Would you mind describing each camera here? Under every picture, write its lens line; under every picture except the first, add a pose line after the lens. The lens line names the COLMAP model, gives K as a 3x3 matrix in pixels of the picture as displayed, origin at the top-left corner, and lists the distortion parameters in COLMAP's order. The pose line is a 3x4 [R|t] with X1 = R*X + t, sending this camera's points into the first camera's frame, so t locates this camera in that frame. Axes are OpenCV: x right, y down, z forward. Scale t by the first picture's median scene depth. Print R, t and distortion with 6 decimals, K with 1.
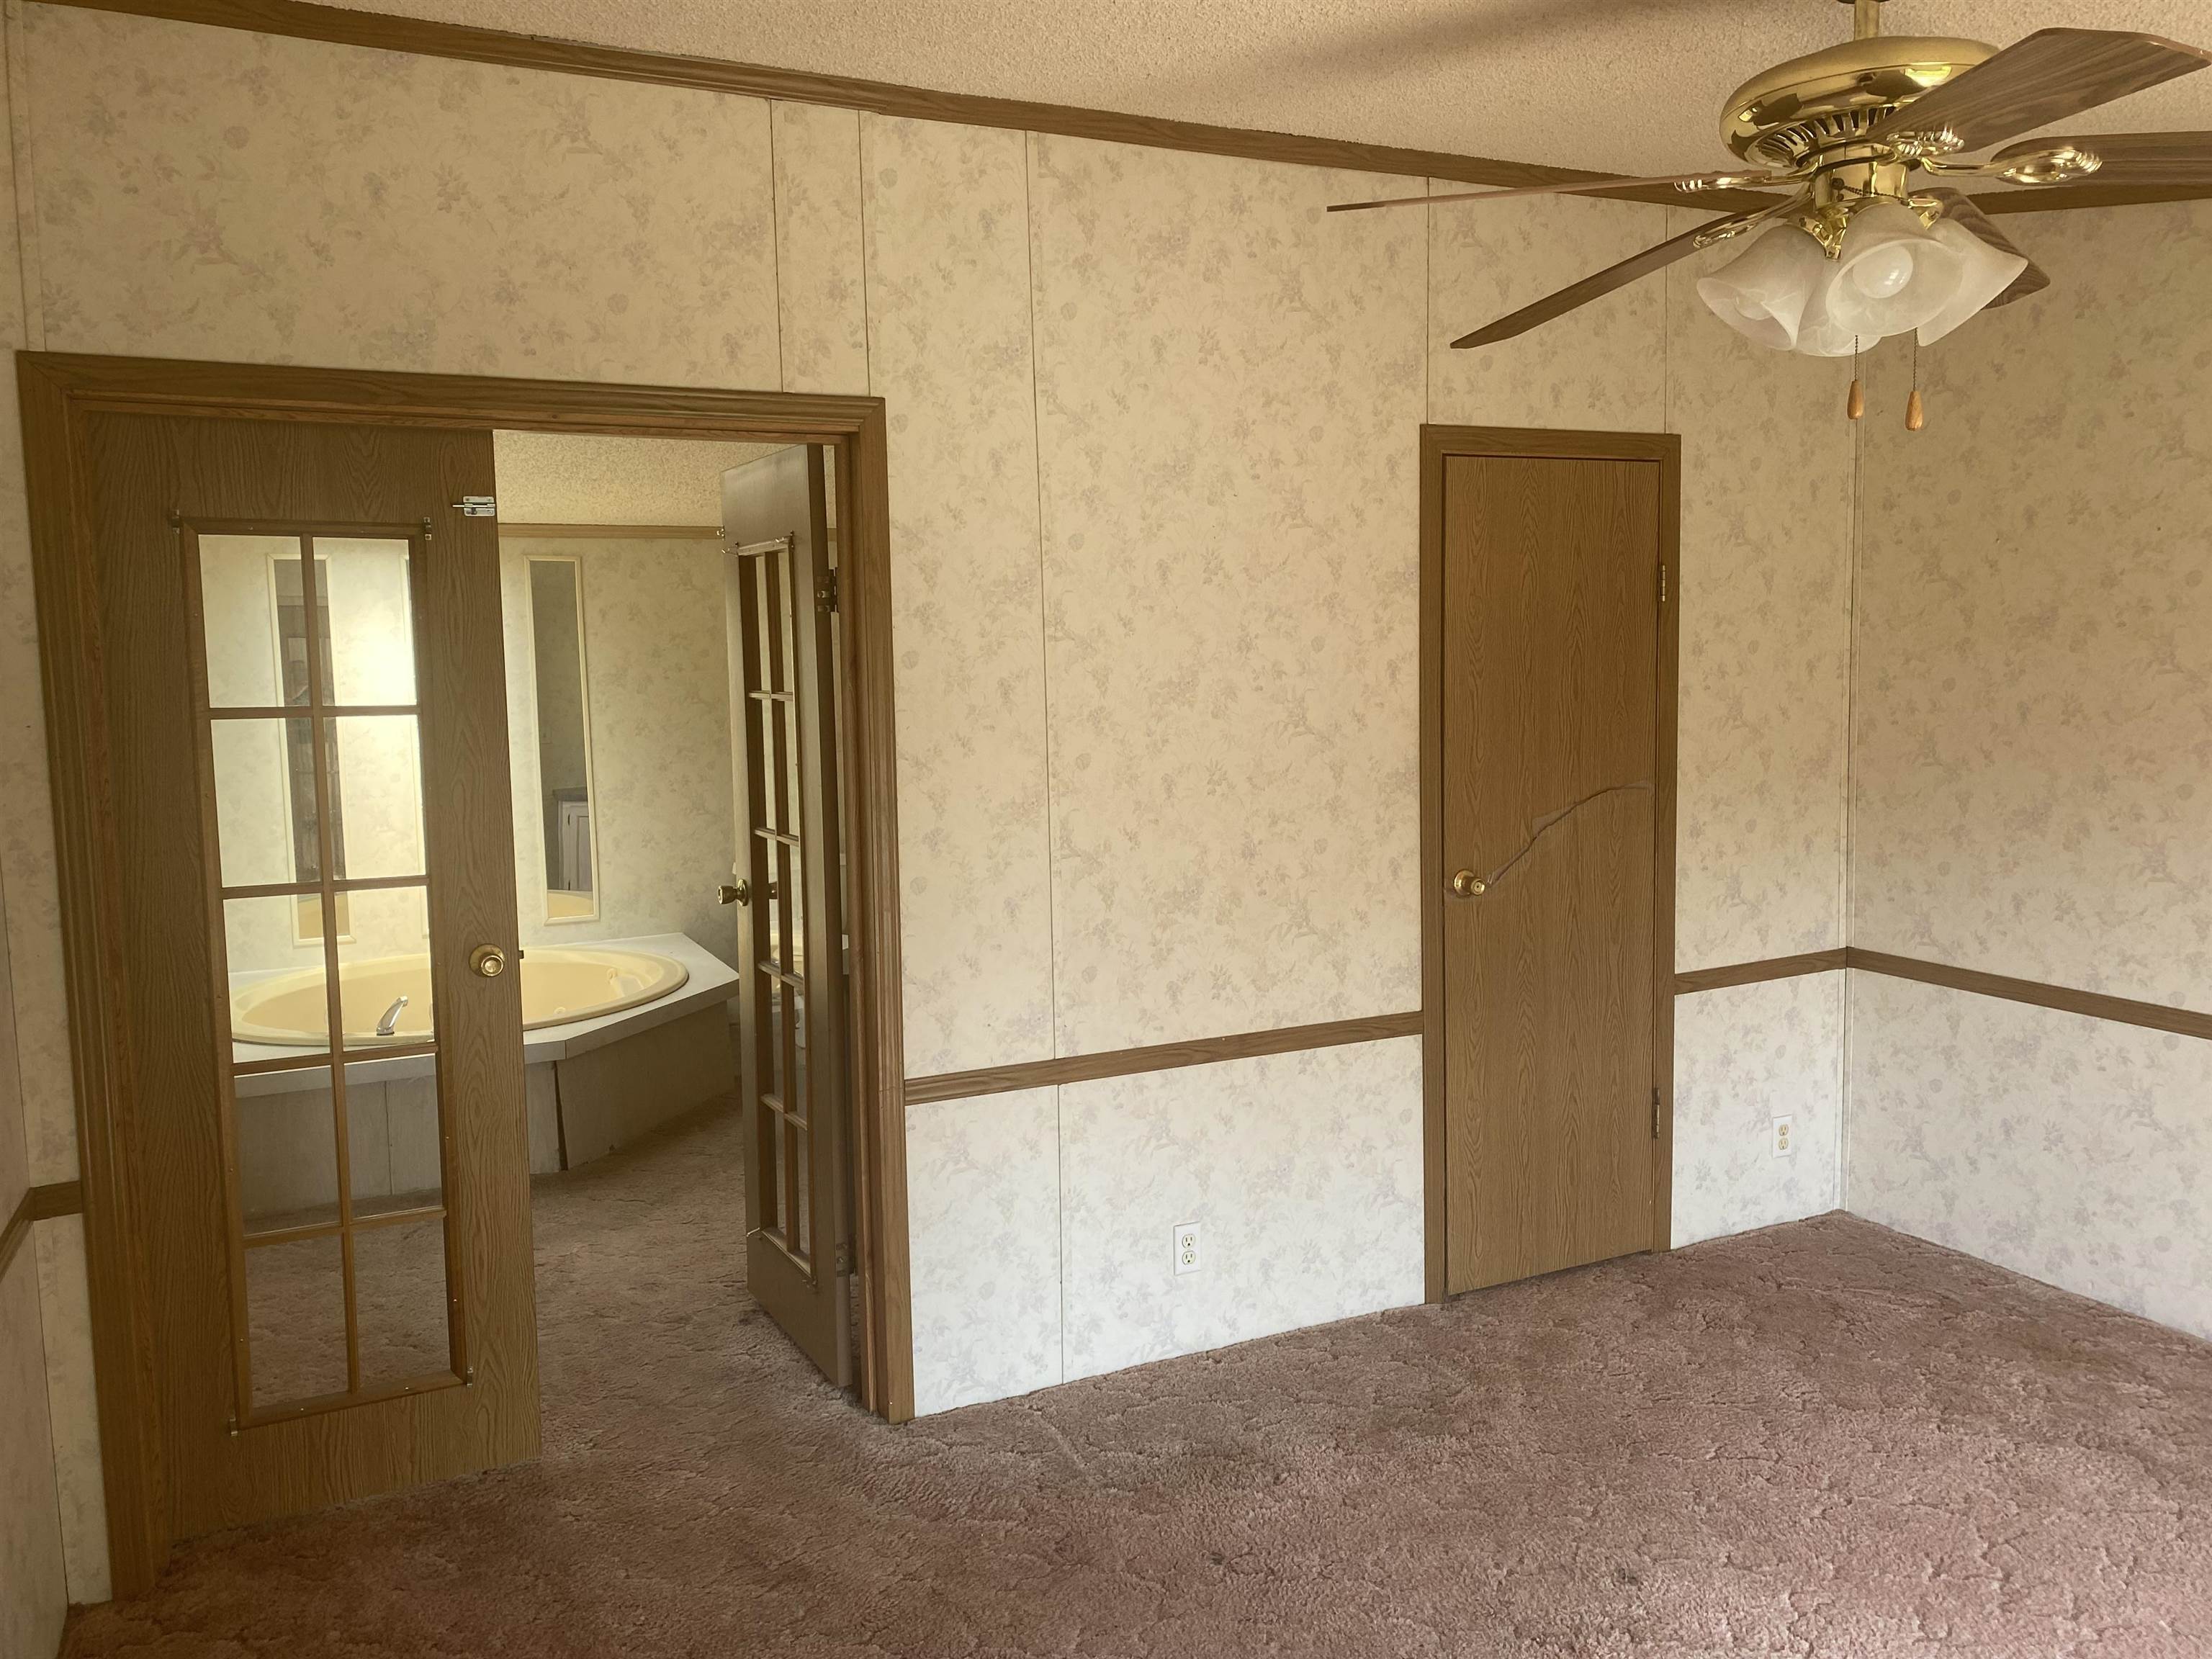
lens RADIAL K [[1688.7, 0, 1108.0], [0, 1688.7, 823.4], [0, 0, 1]] dist [0.072777, -0.033424]
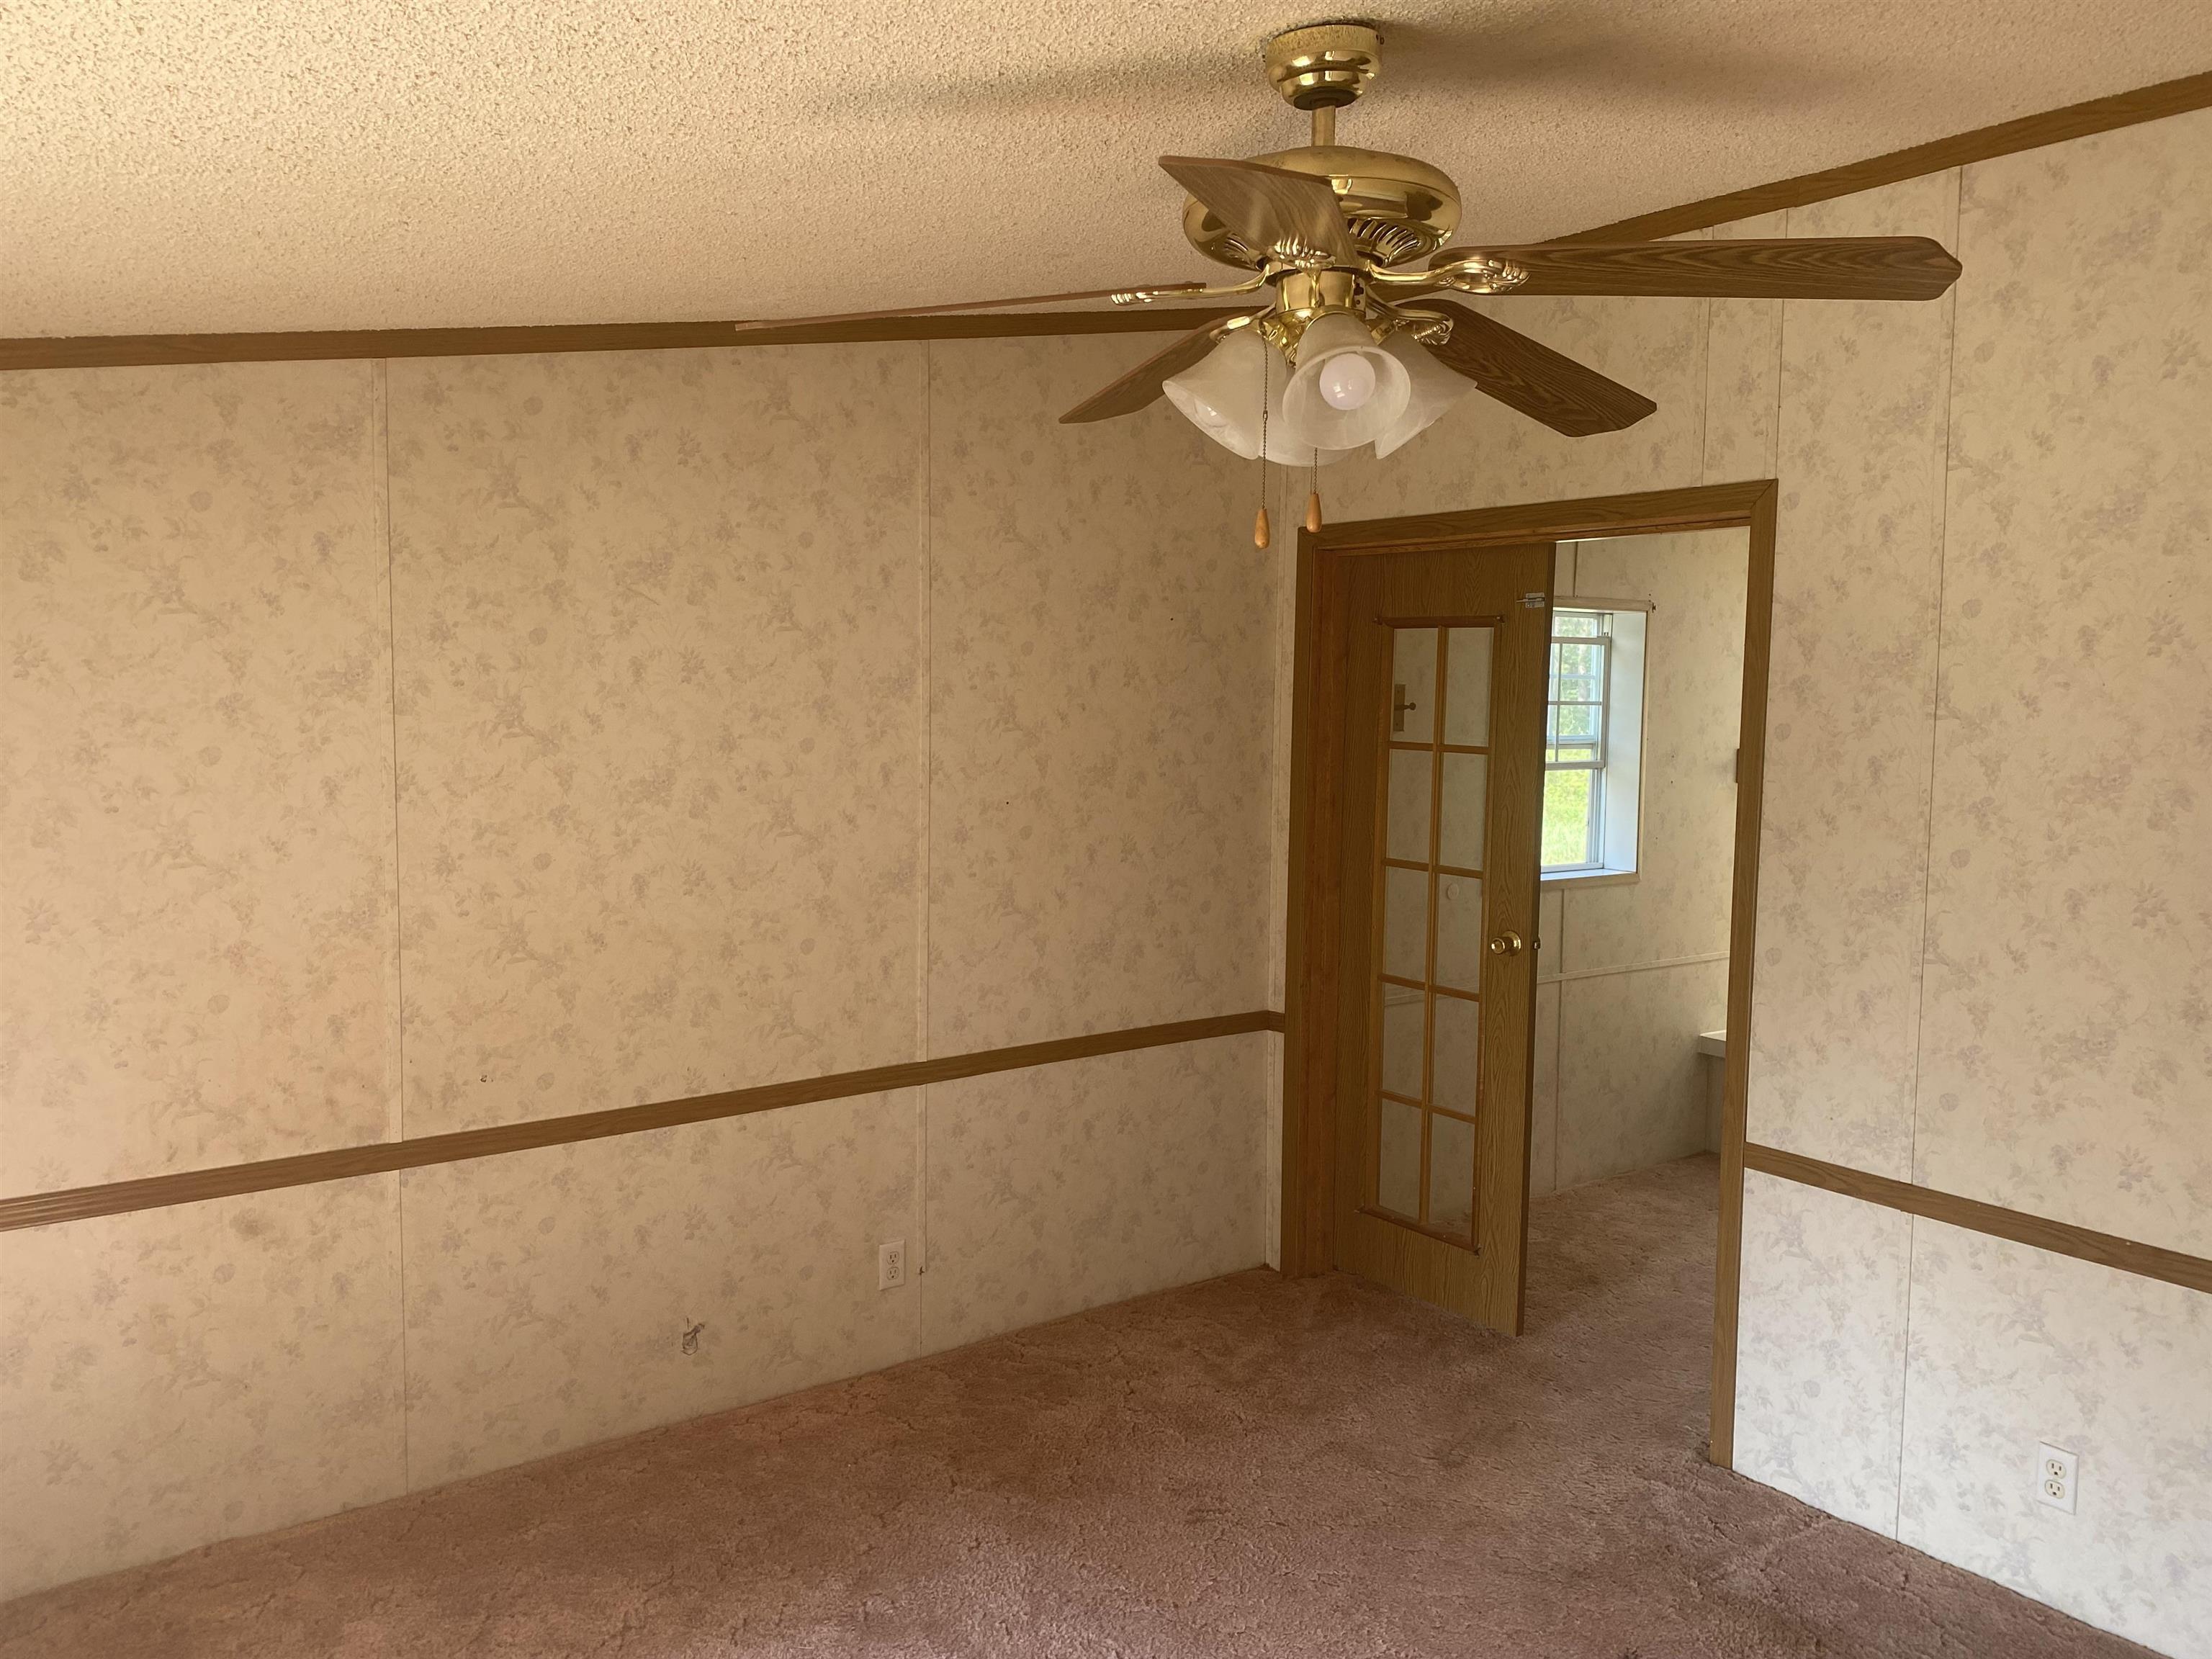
lens RADIAL K [[1688.7, 0, 1105.0], [0, 1688.7, 829.7], [0, 0, 1]] dist [0.072777, -0.033424]
pose [[0.182111, 0.104881, -0.977669, 0.802276], [-0.126883, 0.988489, 0.082407, -0.070707], [0.975057, 0.109042, 0.193322, 0.407005]]
